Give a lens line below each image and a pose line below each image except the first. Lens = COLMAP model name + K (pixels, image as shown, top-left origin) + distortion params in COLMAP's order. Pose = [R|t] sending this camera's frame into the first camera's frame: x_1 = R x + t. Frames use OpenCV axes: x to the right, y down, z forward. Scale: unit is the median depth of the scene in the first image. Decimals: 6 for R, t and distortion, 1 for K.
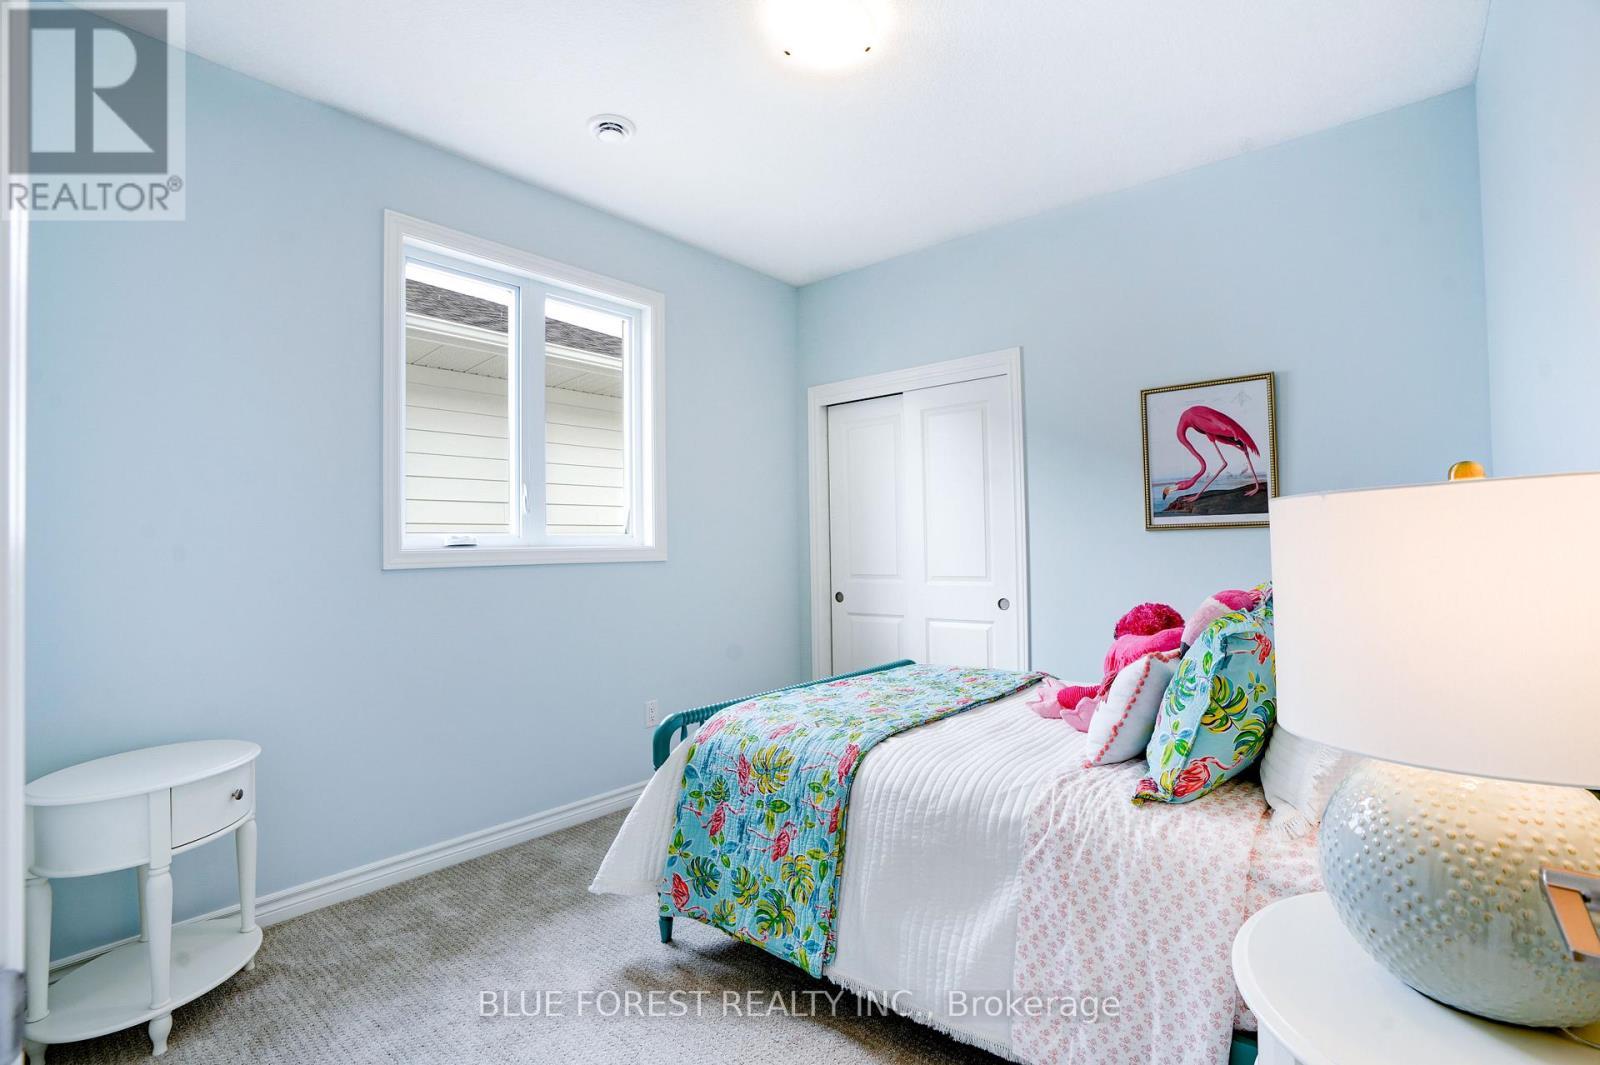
lens RADIAL K [[743.7, 0, 806.3], [0, 743.7, 535.1], [0, 0, 1]] dist [-0.049007, 0.000192]
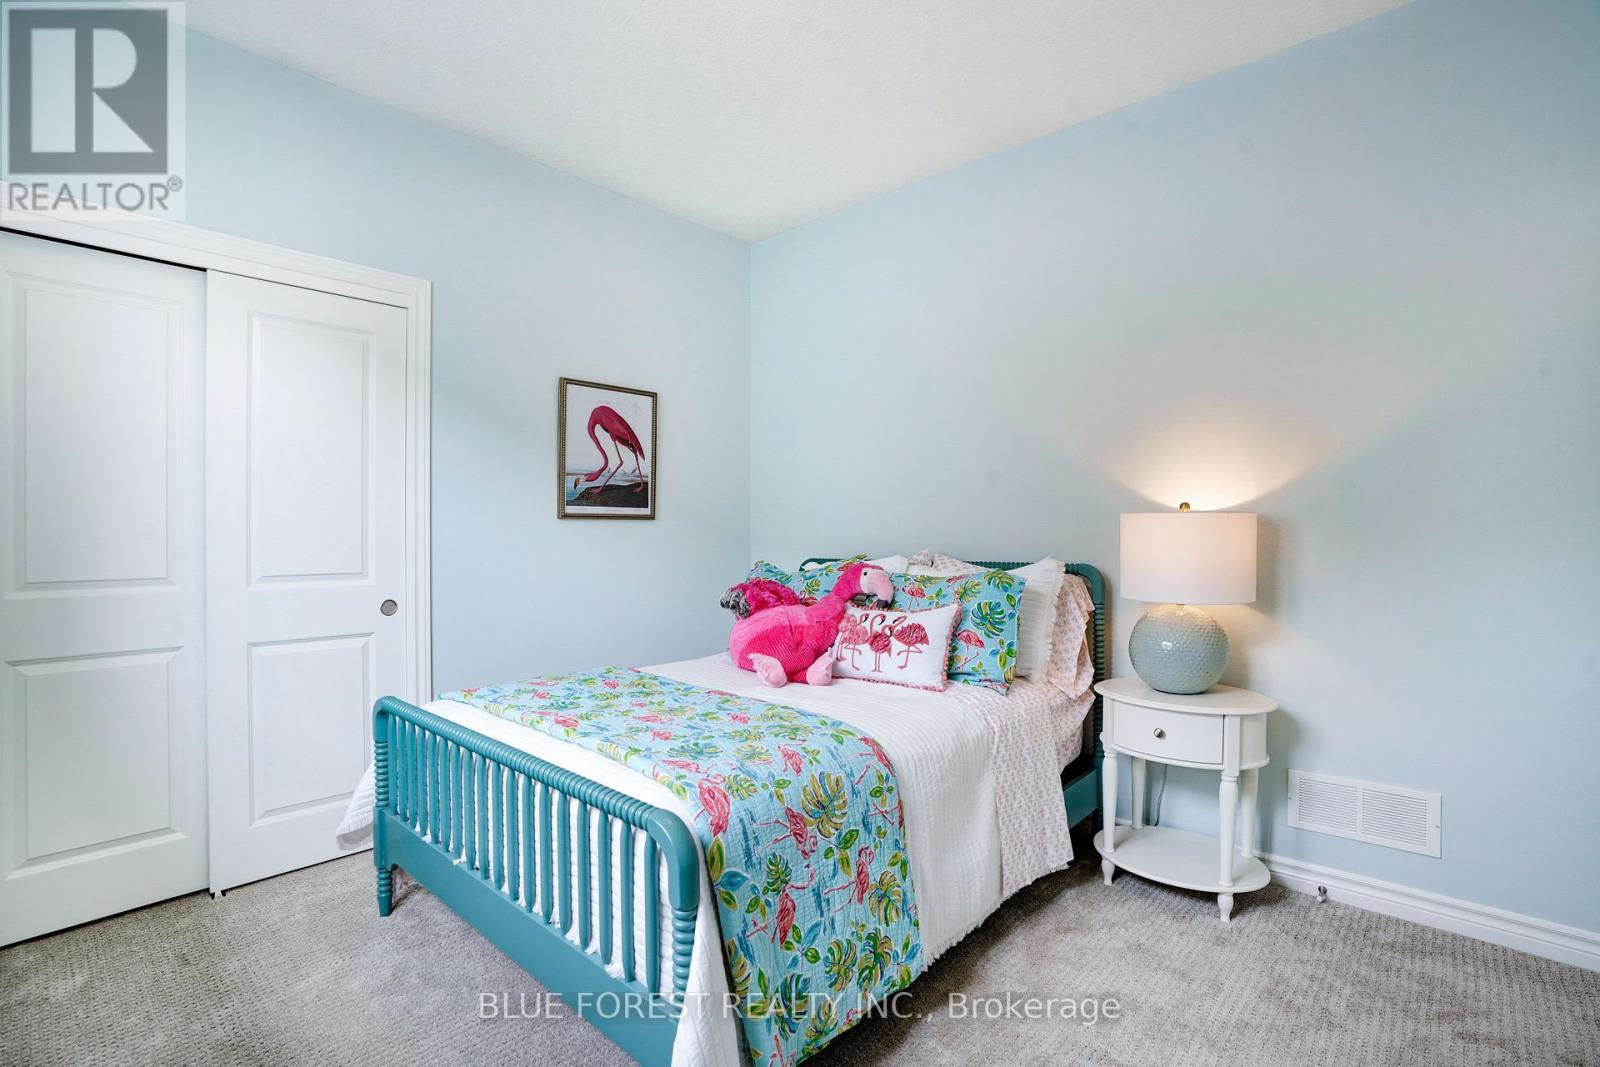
lens RADIAL K [[743.7, 0, 806.3], [0, 743.7, 536.1], [0, 0, 1]] dist [-0.049007, 0.000192]
pose [[0.043908, 0.014917, 0.998924, -0.558506], [-0.018215, 0.999734, -0.014128, 0.027664], [-0.998870, -0.017575, 0.044168, 0.658292]]
